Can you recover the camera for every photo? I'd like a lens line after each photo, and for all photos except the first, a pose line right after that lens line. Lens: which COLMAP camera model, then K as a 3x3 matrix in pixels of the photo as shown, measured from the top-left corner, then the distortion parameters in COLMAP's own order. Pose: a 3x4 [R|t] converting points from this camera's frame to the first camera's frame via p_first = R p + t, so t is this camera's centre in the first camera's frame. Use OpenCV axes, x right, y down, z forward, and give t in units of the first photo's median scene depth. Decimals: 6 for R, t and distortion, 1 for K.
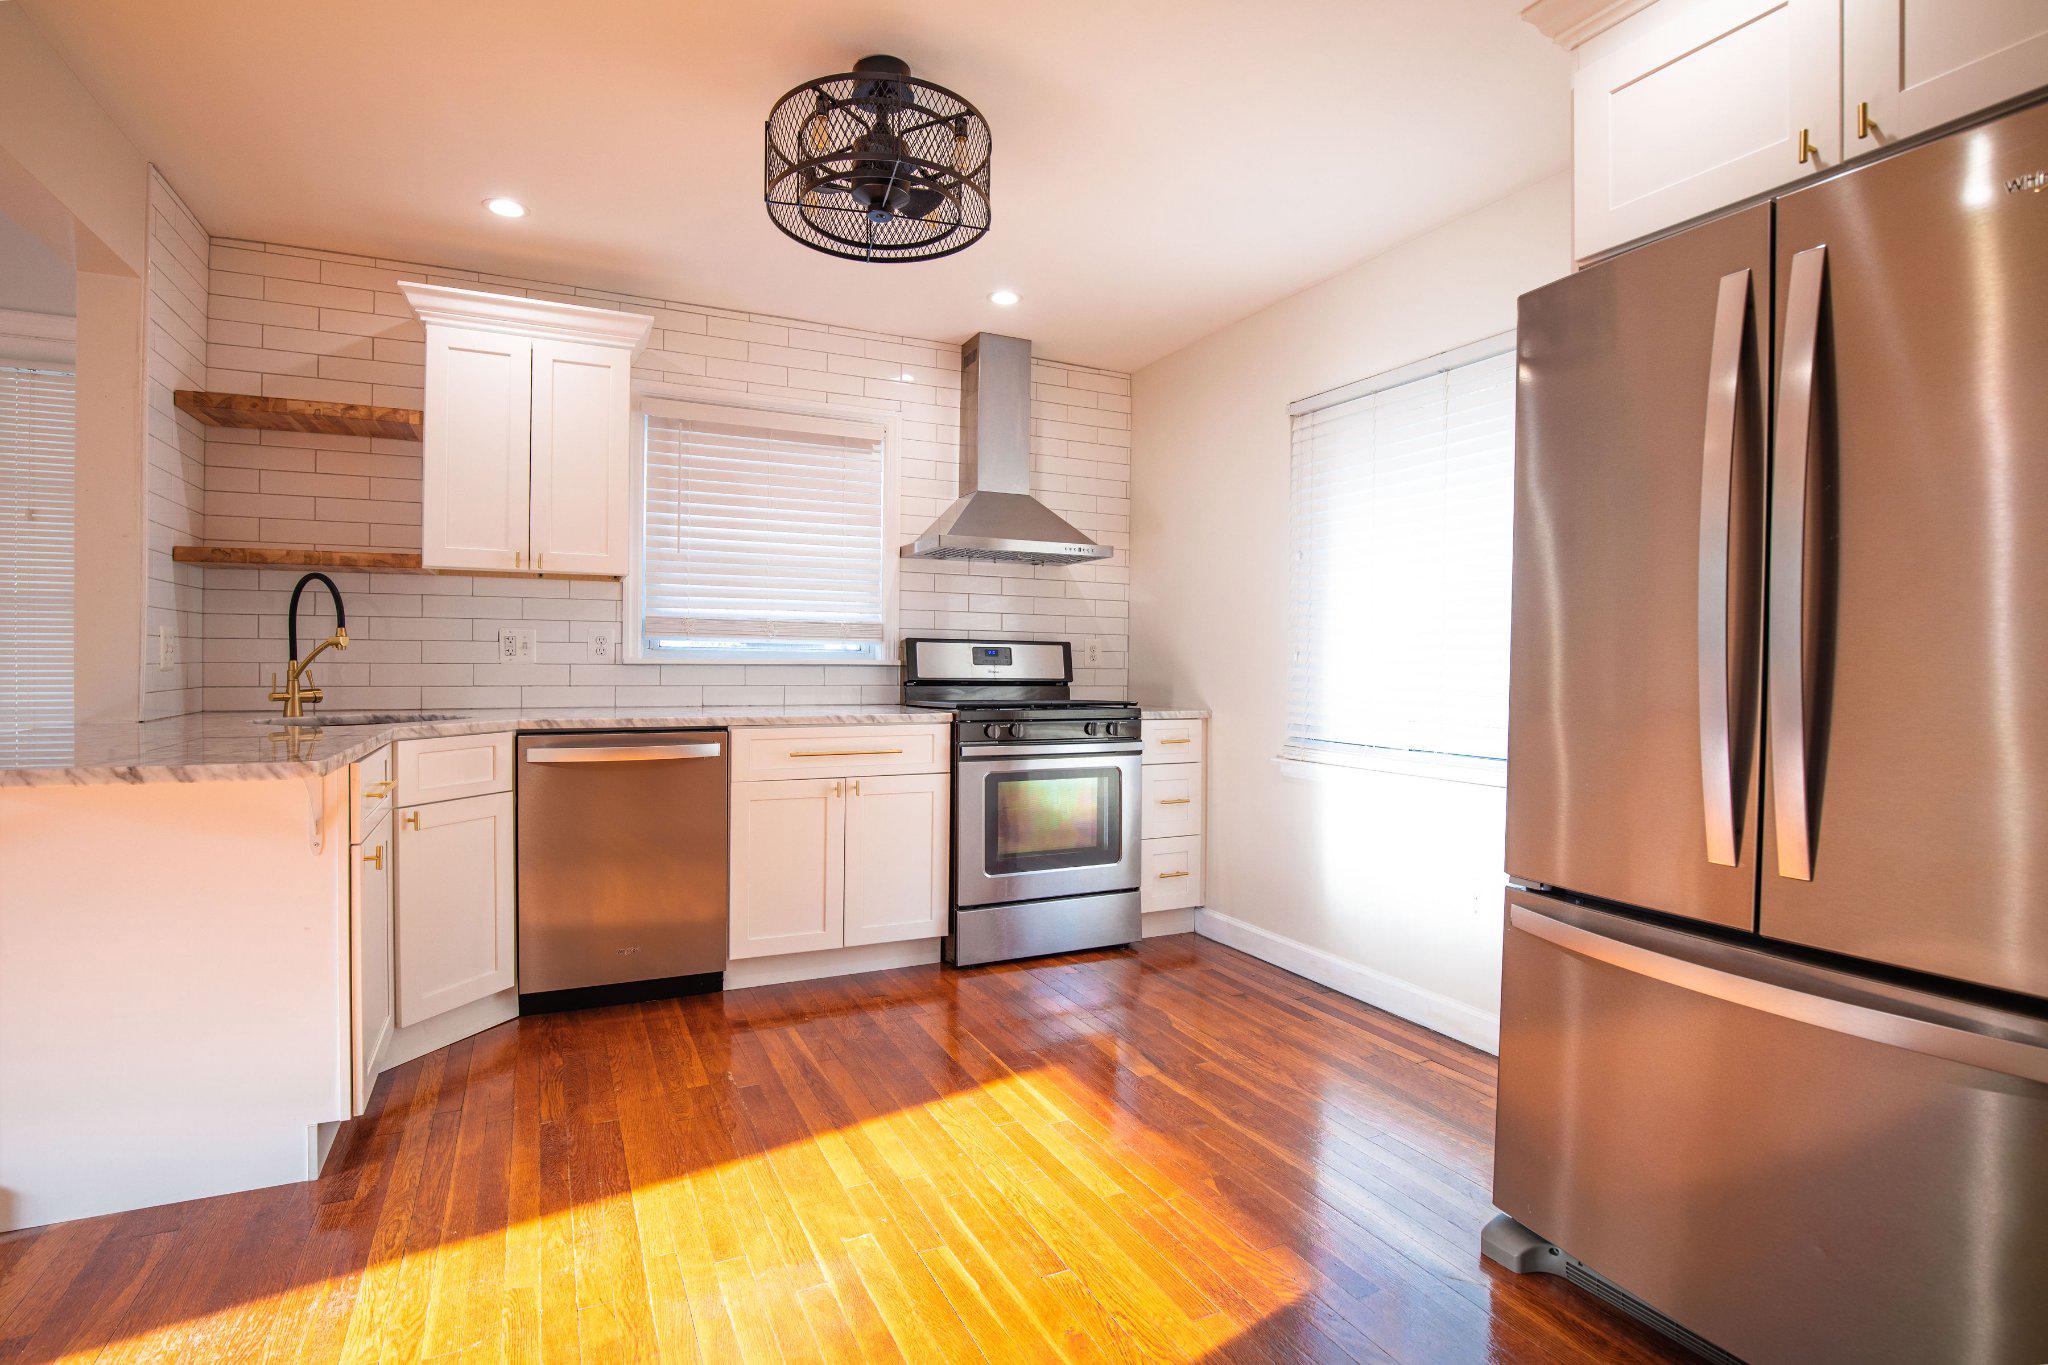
lens RADIAL K [[992.7, 0, 1029.0], [0, 992.7, 674.2], [0, 0, 1]] dist [-0.034079, 0.000092]
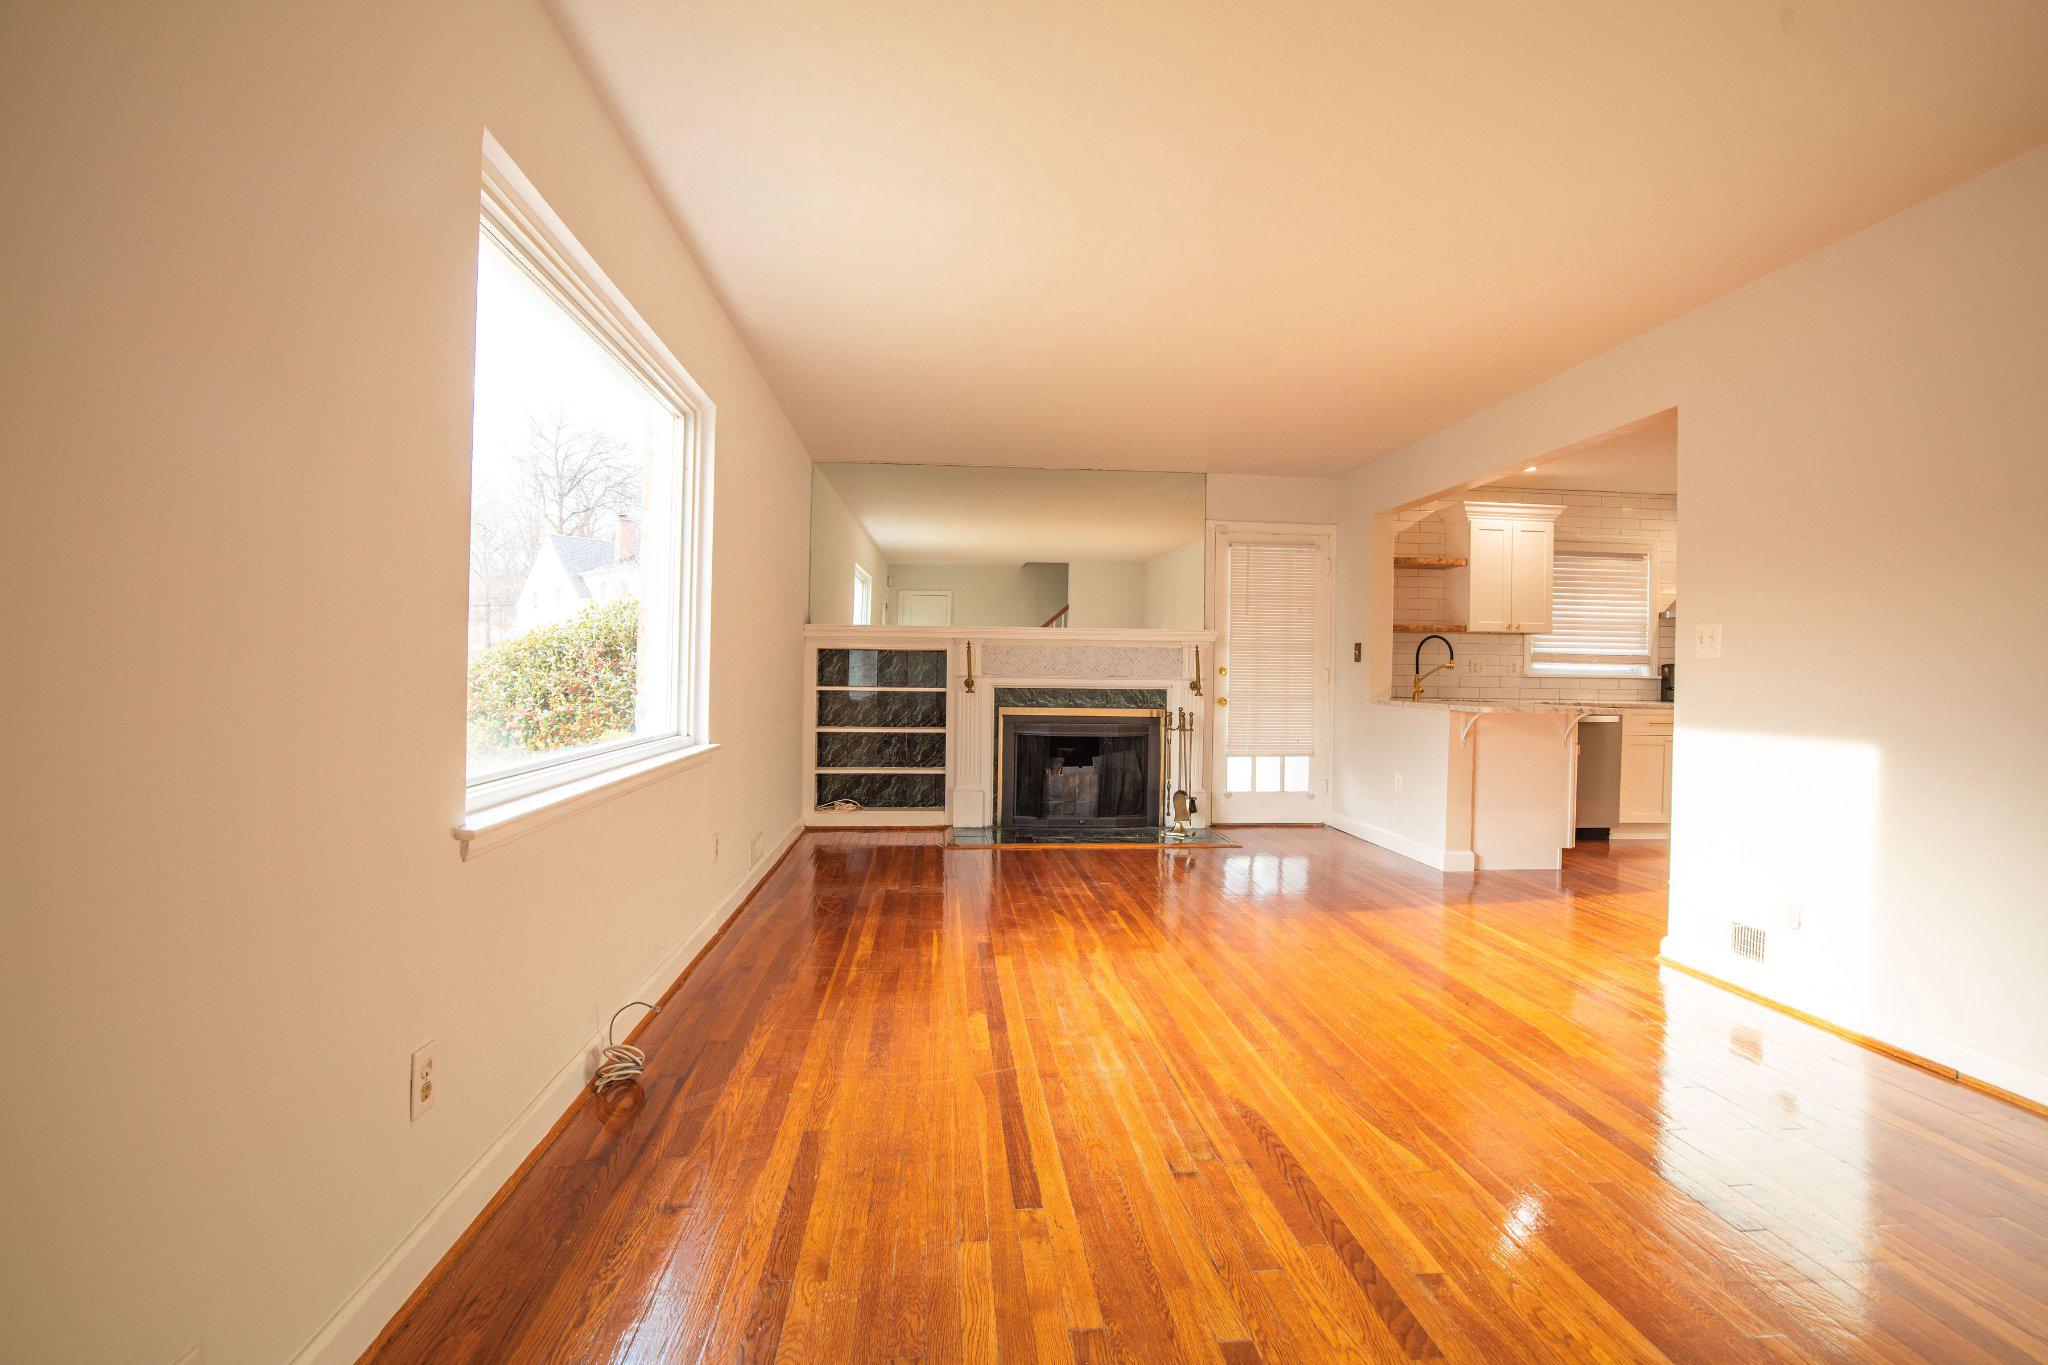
lens RADIAL K [[944.9, 0, 1026.2], [0, 944.9, 672.0], [0, 0, 1]] dist [-0.033412, 0.006825]
pose [[0.935761, 0.006421, -0.352576, -0.738546], [-0.012654, 0.999802, -0.015376, 0.022830], [0.352407, 0.018849, 0.935657, -1.183529]]
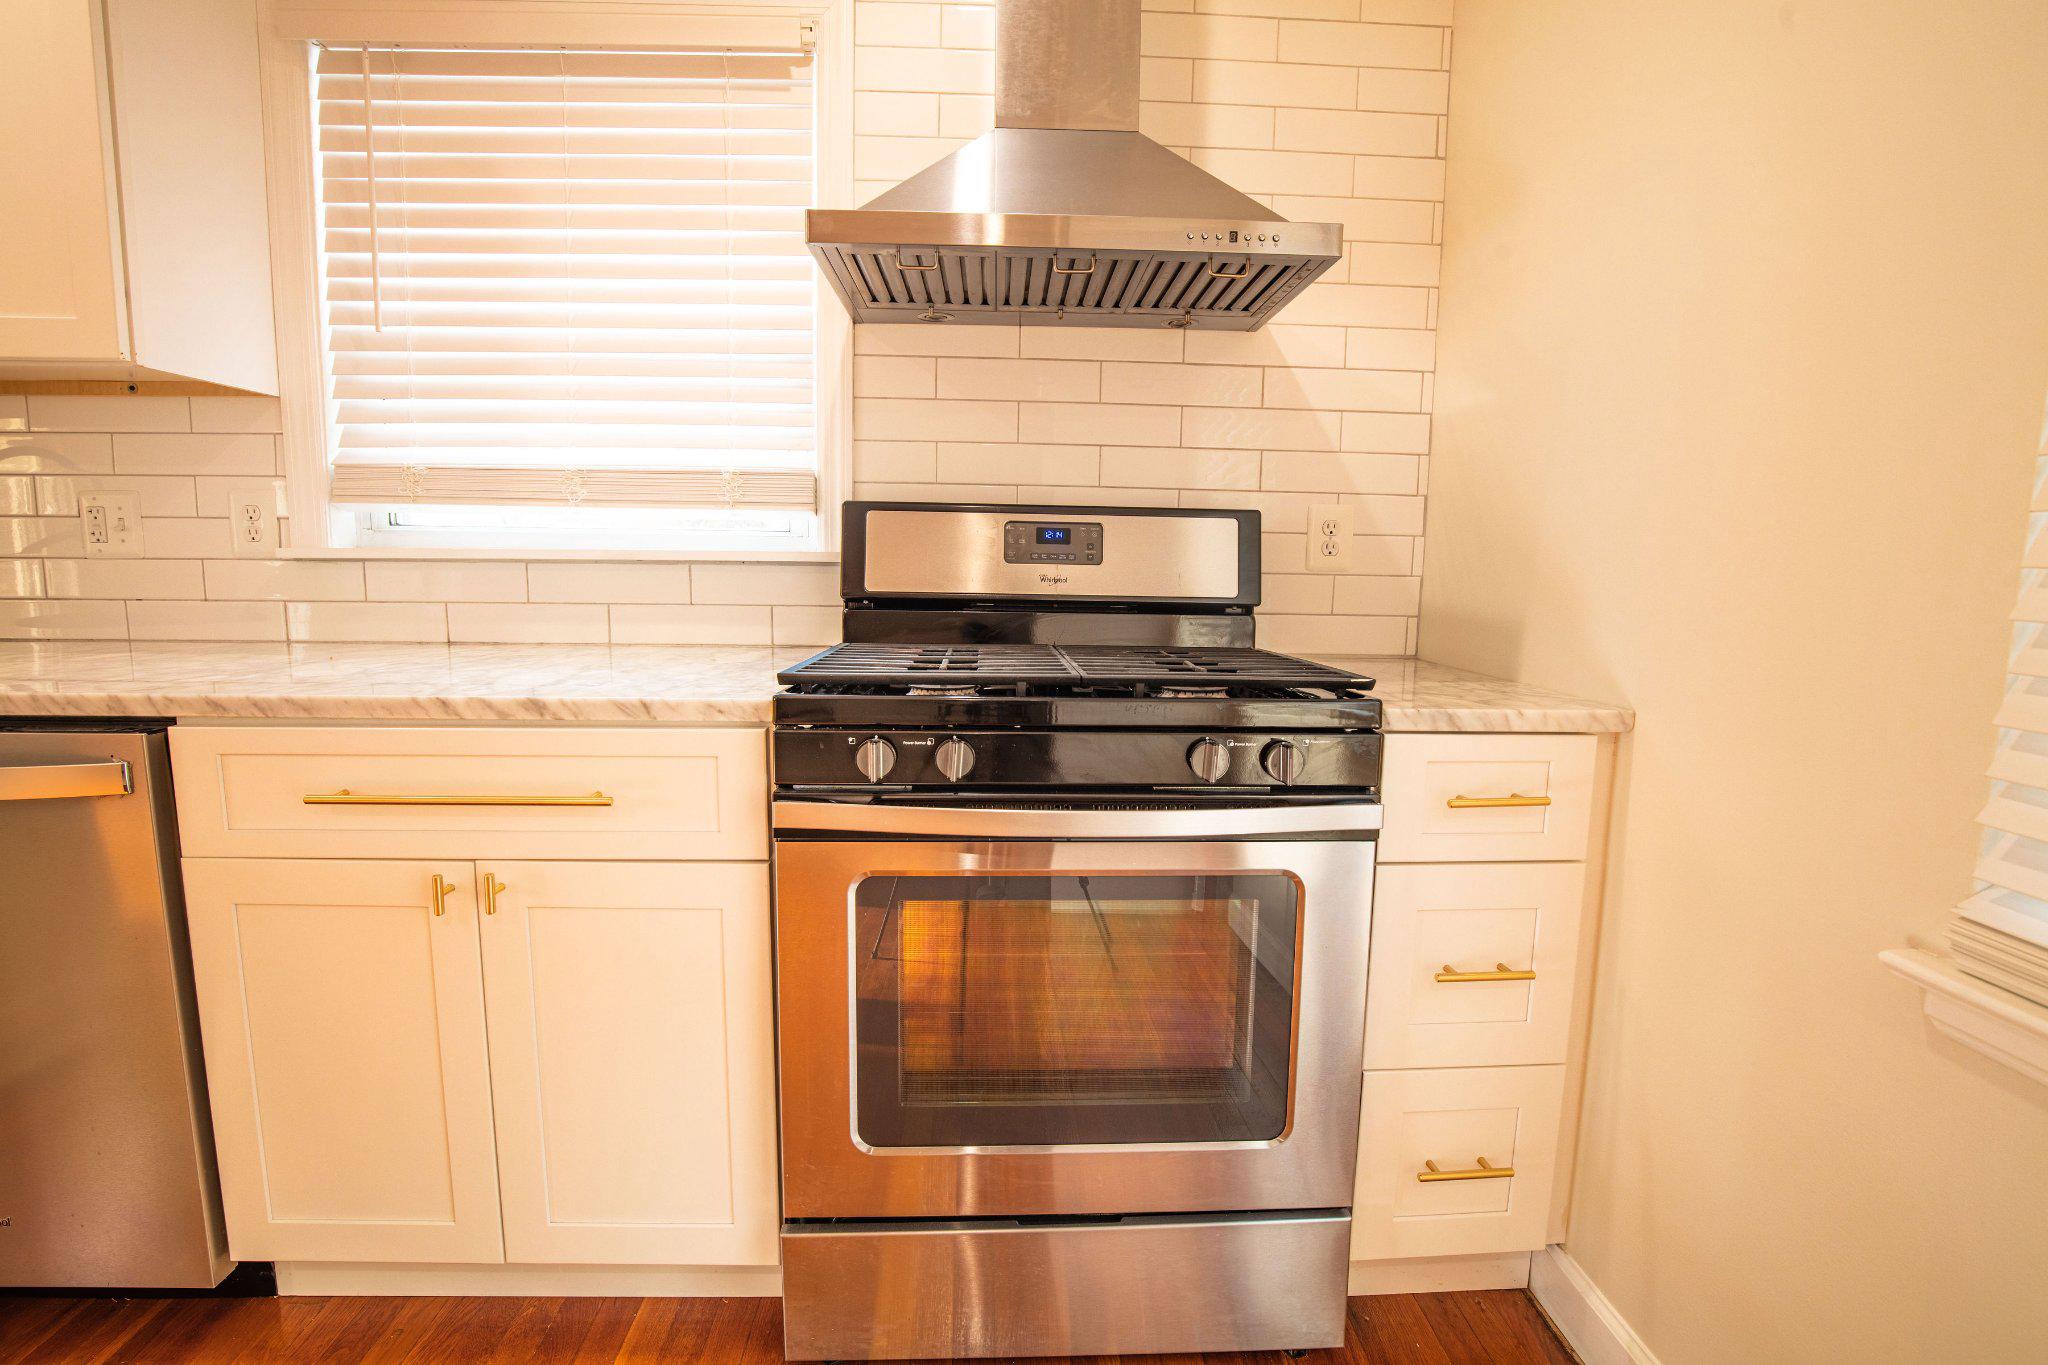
lens RADIAL K [[944.9, 0, 1026.2], [0, 944.9, 672.0], [0, 0, 1]] dist [-0.033412, 0.006825]
pose [[0.913799, 0.052812, -0.402718, 0.148827], [-0.010633, 0.994281, 0.106262, -0.007541], [0.406027, -0.092820, 0.909135, 0.769279]]
